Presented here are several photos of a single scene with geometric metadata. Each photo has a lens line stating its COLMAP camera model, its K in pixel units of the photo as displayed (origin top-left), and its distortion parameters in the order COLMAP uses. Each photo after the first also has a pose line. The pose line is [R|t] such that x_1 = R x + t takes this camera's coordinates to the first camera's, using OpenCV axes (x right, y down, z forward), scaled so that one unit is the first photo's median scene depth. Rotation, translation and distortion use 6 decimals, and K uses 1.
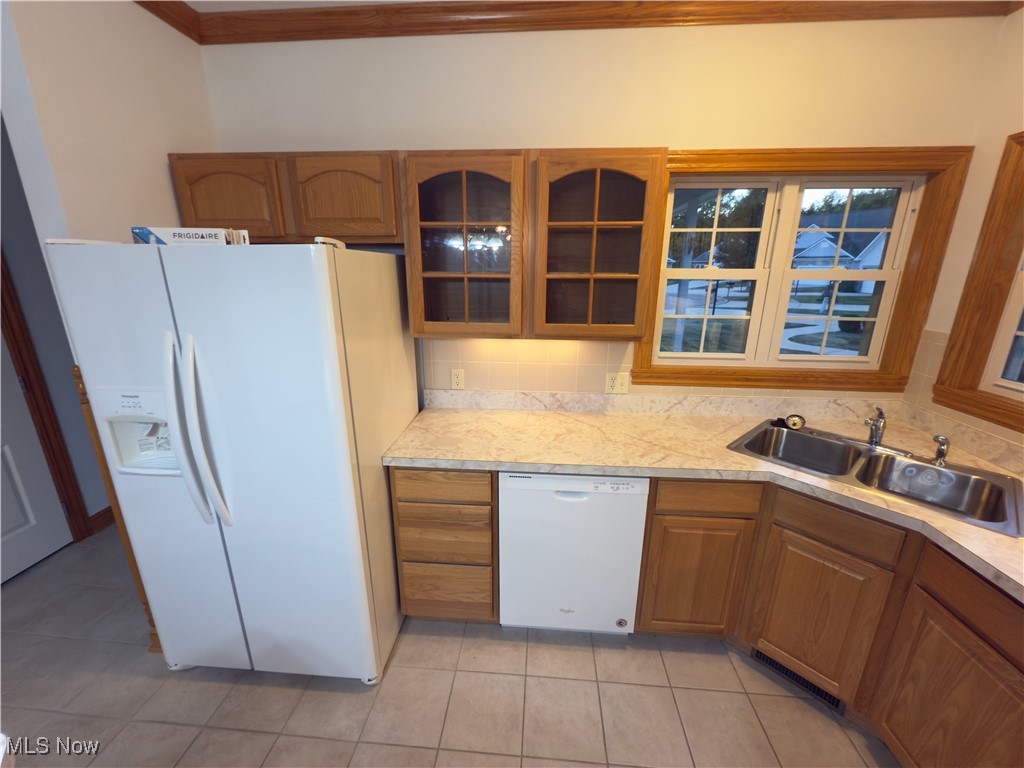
lens RADIAL K [[407.6, 0, 510.0], [0, 407.6, 383.4], [0, 0, 1]] dist [-0.001746, 0.000121]
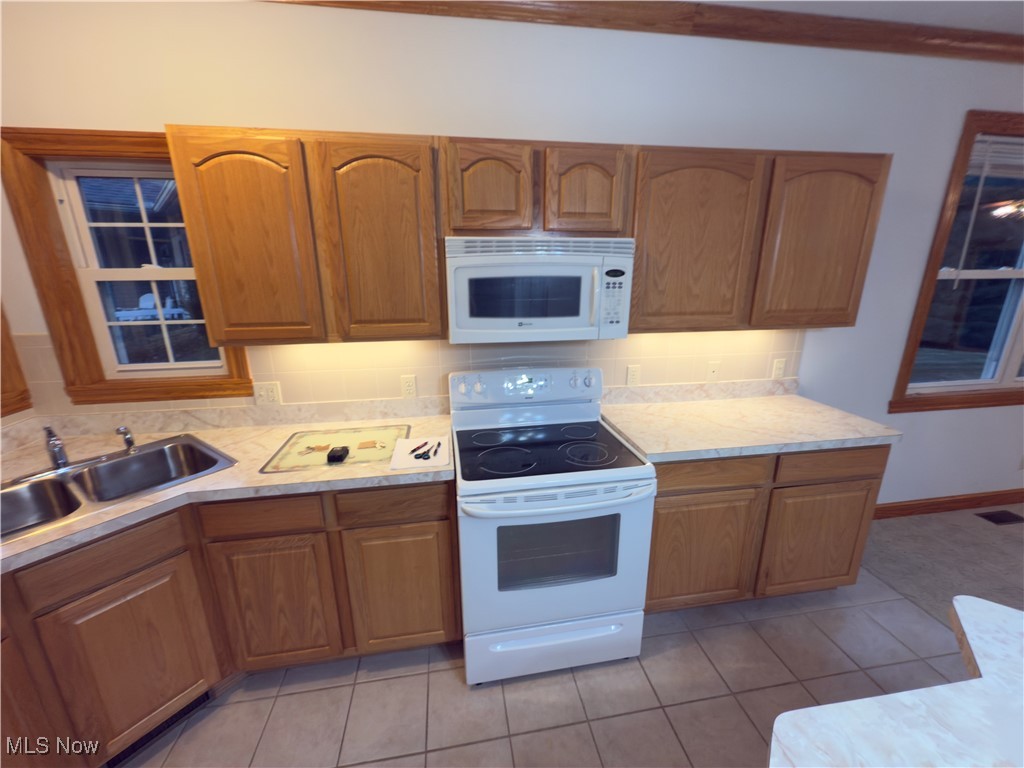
lens RADIAL K [[407.6, 0, 509.9], [0, 407.6, 384.8], [0, 0, 1]] dist [-0.001746, 0.000121]
pose [[-0.240250, -0.261635, 0.934787, -0.106284], [0.267579, 0.907834, 0.322862, -0.034599], [-0.933103, 0.327697, -0.148099, 0.174605]]
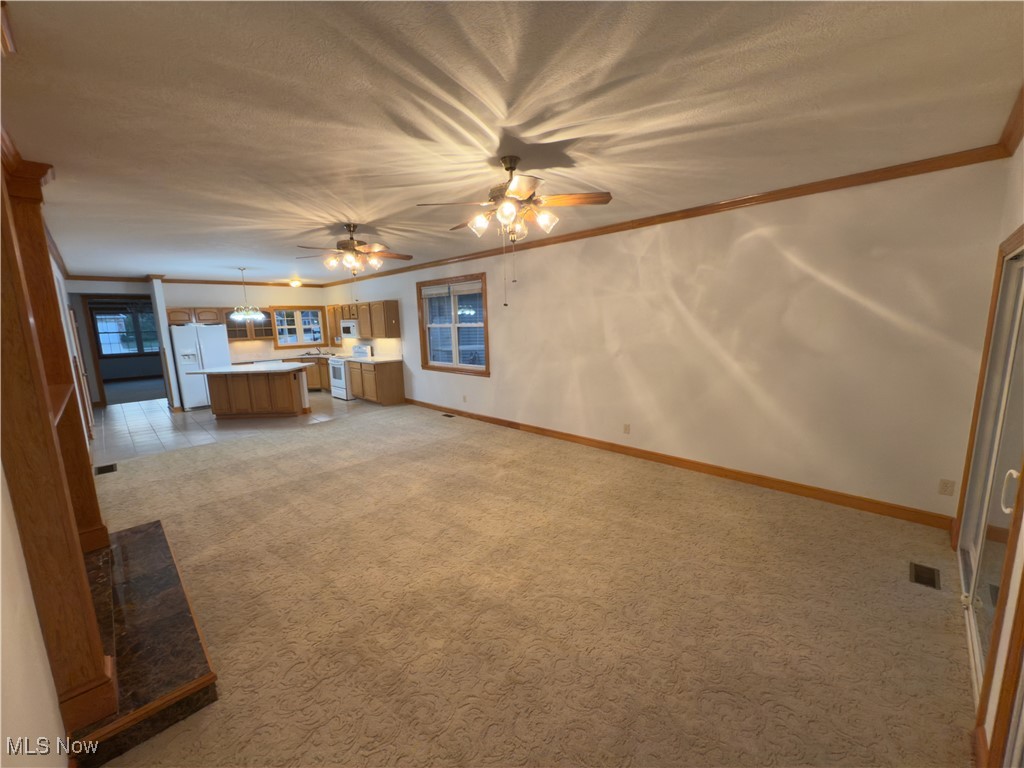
lens RADIAL K [[407.6, 0, 507.0], [0, 407.6, 386.7], [0, 0, 1]] dist [-0.001746, 0.000121]
pose [[0.650458, -0.146656, 0.745250, -1.929062], [0.238283, 0.971049, -0.016884, 1.433724], [-0.721198, 0.188562, 0.666572, -5.064595]]
